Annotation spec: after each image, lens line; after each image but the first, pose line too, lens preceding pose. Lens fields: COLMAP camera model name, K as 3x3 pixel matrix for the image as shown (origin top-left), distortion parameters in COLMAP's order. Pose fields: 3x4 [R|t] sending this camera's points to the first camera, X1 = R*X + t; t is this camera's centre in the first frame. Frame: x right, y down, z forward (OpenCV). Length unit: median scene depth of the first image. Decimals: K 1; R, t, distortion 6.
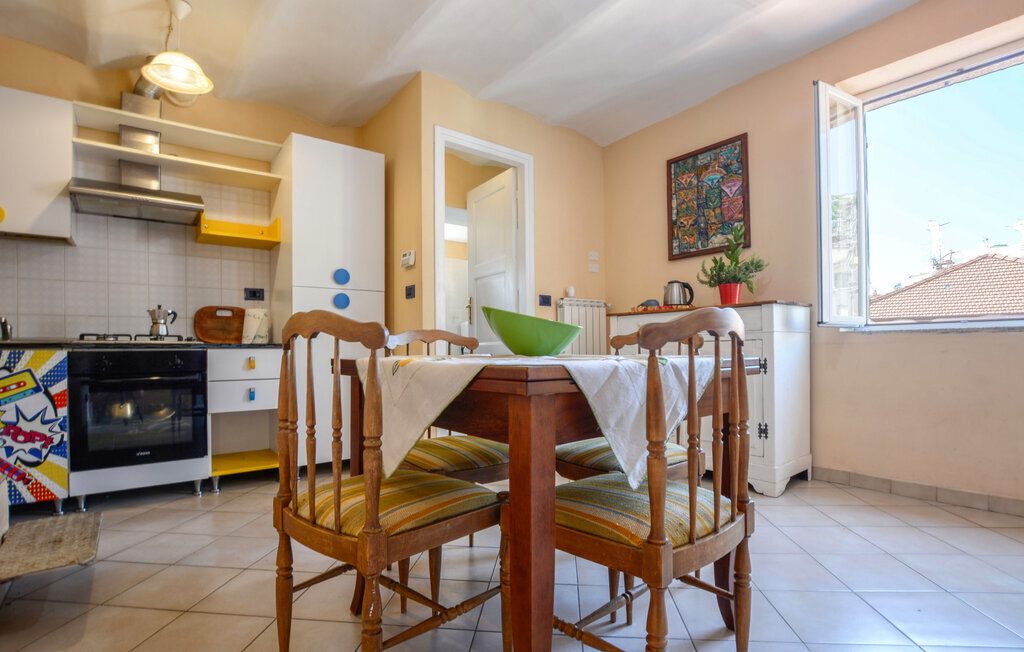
lens RADIAL K [[486.7, 0, 519.2], [0, 486.7, 357.9], [0, 0, 1]] dist [-0.024766, -0.000088]
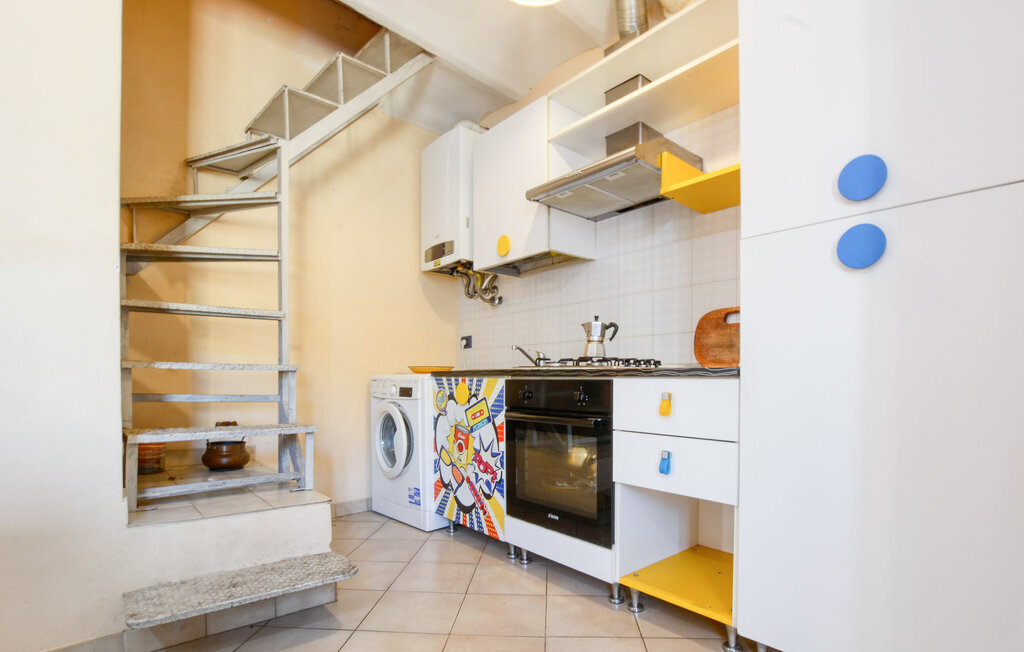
lens RADIAL K [[495.1, 0, 513.8], [0, 495.1, 396.3], [0, 0, 1]] dist [-0.026702, -0.000079]
pose [[0.074906, 0.041218, -0.996338, -0.029466], [-0.026416, 0.998877, 0.039337, -0.019058], [0.996841, 0.023372, 0.075911, 0.952132]]
